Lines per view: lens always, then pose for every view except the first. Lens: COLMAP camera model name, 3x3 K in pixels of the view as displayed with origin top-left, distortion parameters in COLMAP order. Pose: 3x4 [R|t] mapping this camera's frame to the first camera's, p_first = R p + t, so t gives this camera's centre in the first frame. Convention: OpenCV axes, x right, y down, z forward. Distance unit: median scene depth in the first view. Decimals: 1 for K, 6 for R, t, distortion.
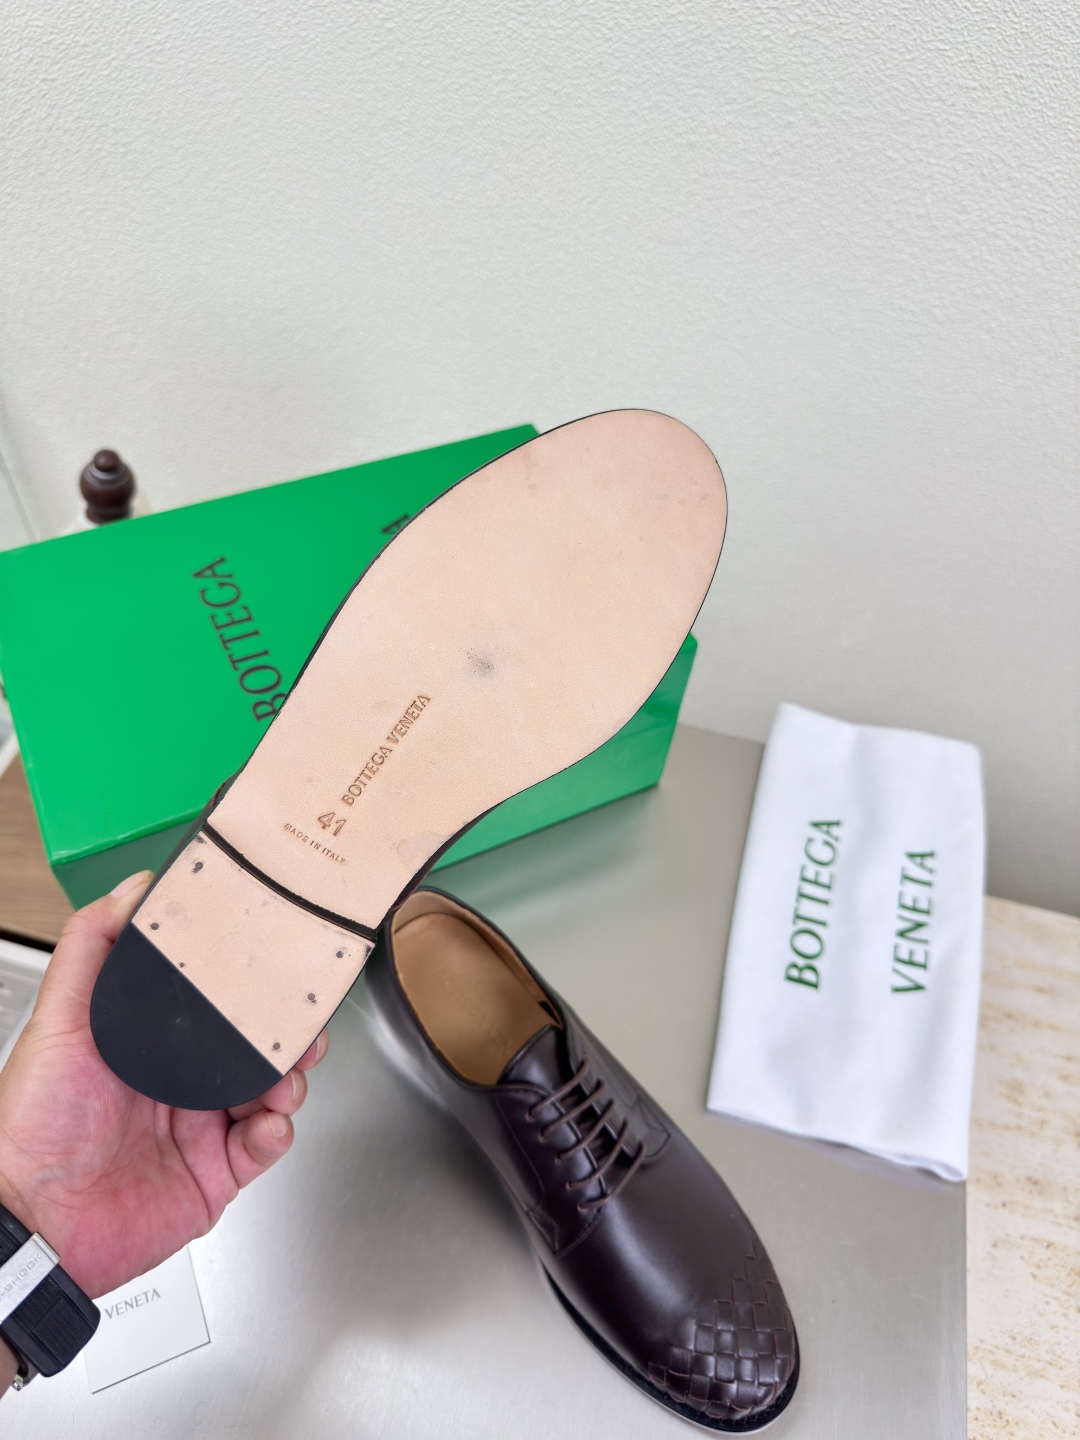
lens RADIAL K [[1028.3, 0, 536.0], [0, 1028.3, 722.0], [0, 0, 1]] dist [0.010237, -0.023081]
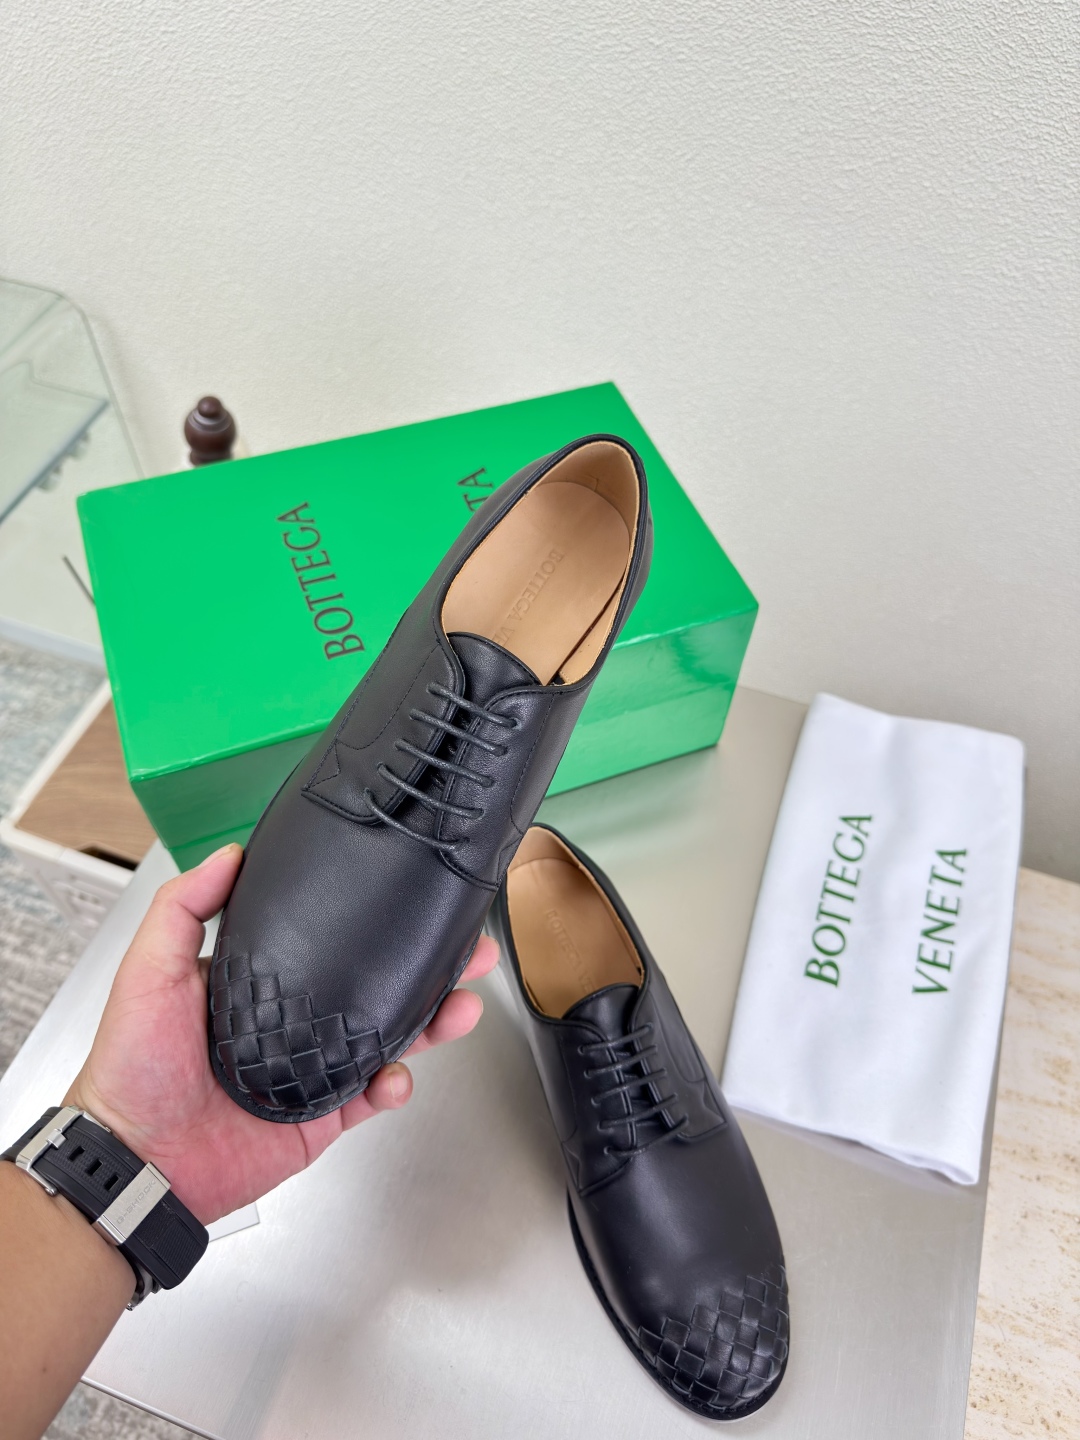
lens RADIAL K [[1028.3, 0, 551.2], [0, 1028.3, 724.0], [0, 0, 1]] dist [0.010237, -0.023081]
pose [[0.995372, 0.054391, -0.079221, 0.032624], [-0.051381, 0.997895, 0.039558, 0.008834], [0.081206, -0.035304, 0.996072, -0.025565]]
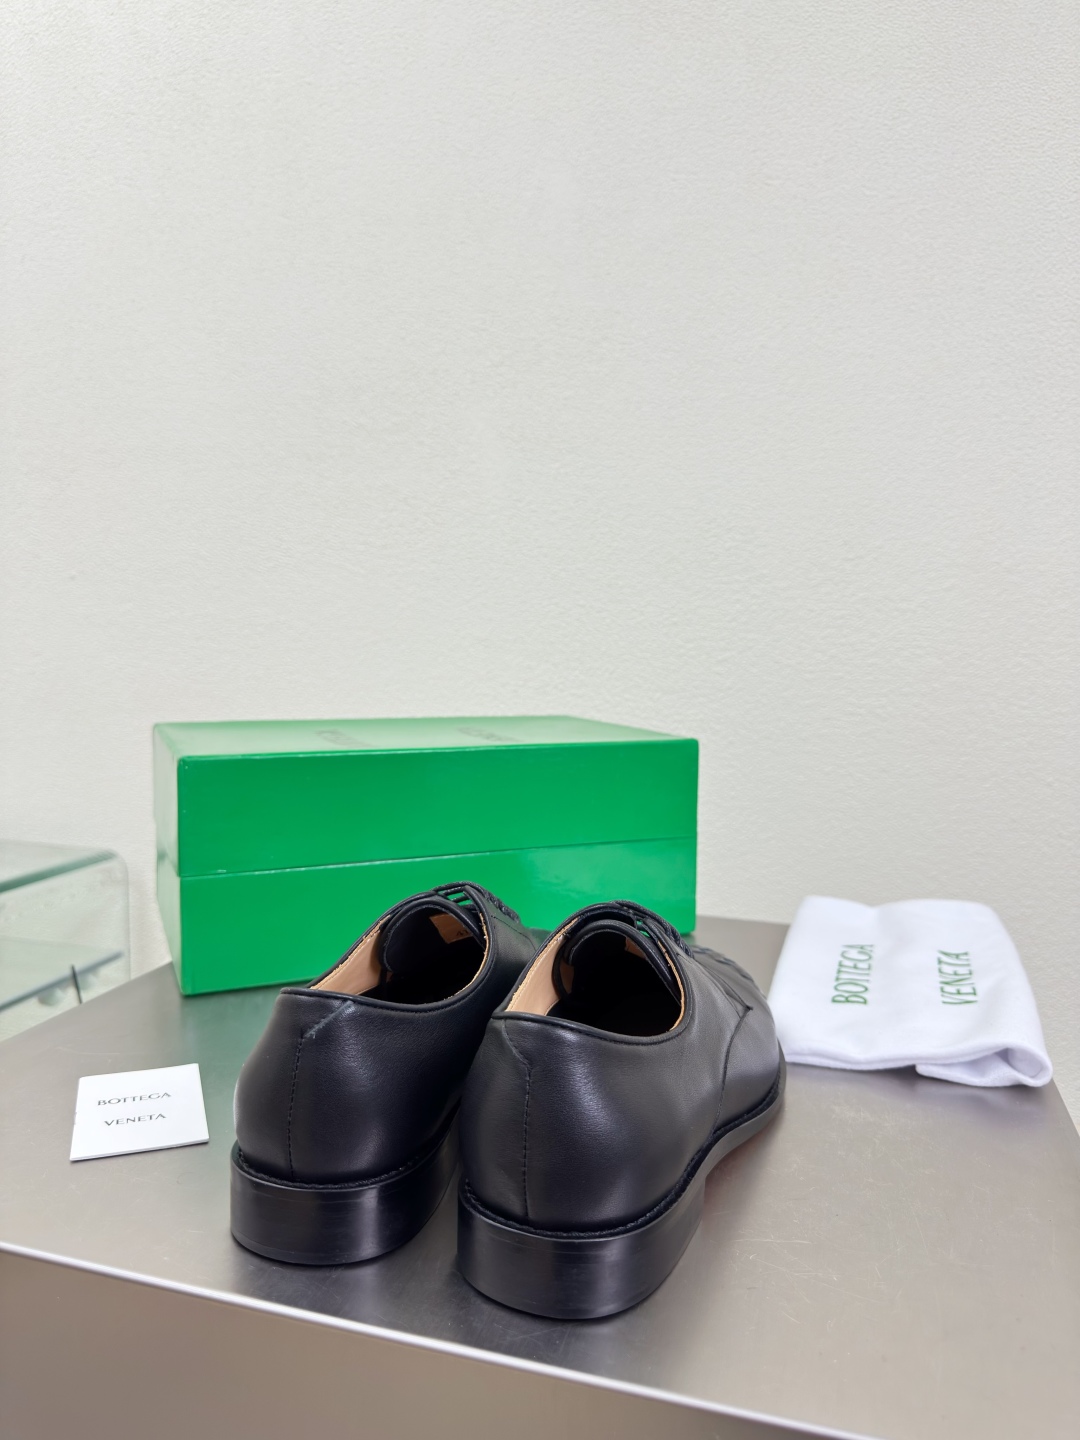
lens RADIAL K [[1028.3, 0, 538.7], [0, 1028.3, 717.3], [0, 0, 1]] dist [0.010237, -0.023081]
pose [[0.997415, -0.048836, -0.052701, 0.024328], [-0.006697, 0.667110, -0.744929, 0.673602], [0.071537, 0.743357, 0.665059, 0.108497]]
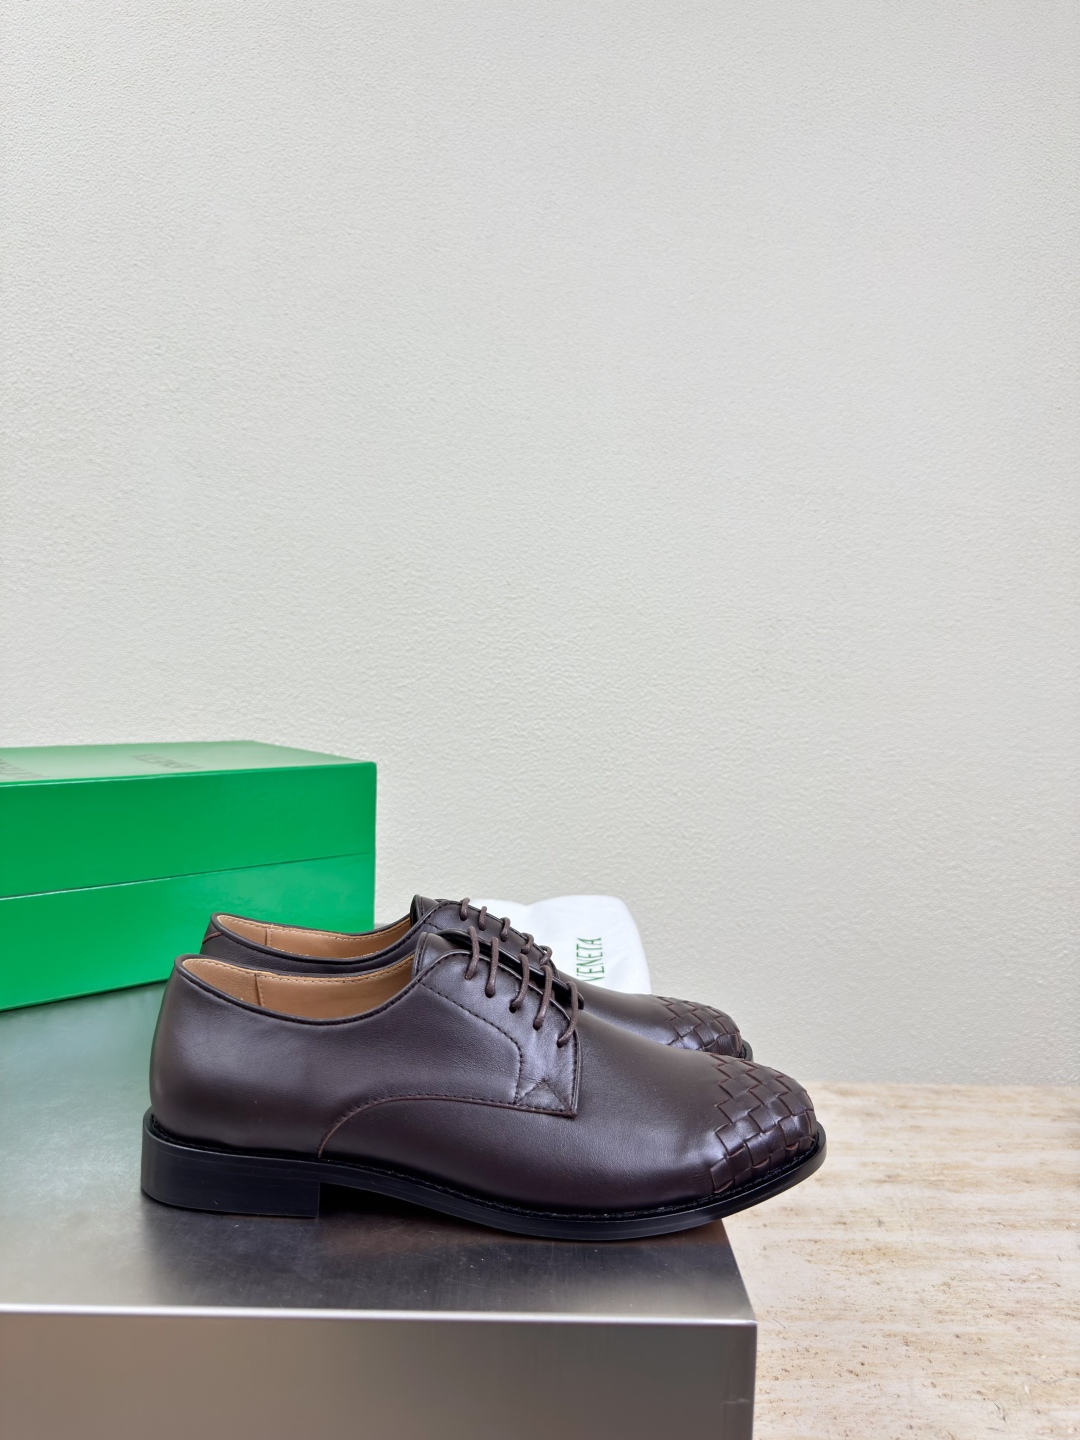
lens RADIAL K [[1028.3, 0, 545.5], [0, 1028.3, 732.4], [0, 0, 1]] dist [0.010237, -0.023081]
pose [[0.965574, -0.057485, 0.253696, 0.024736], [0.226174, 0.667291, -0.709625, 0.747052], [-0.128496, 0.742575, 0.657321, 0.023106]]
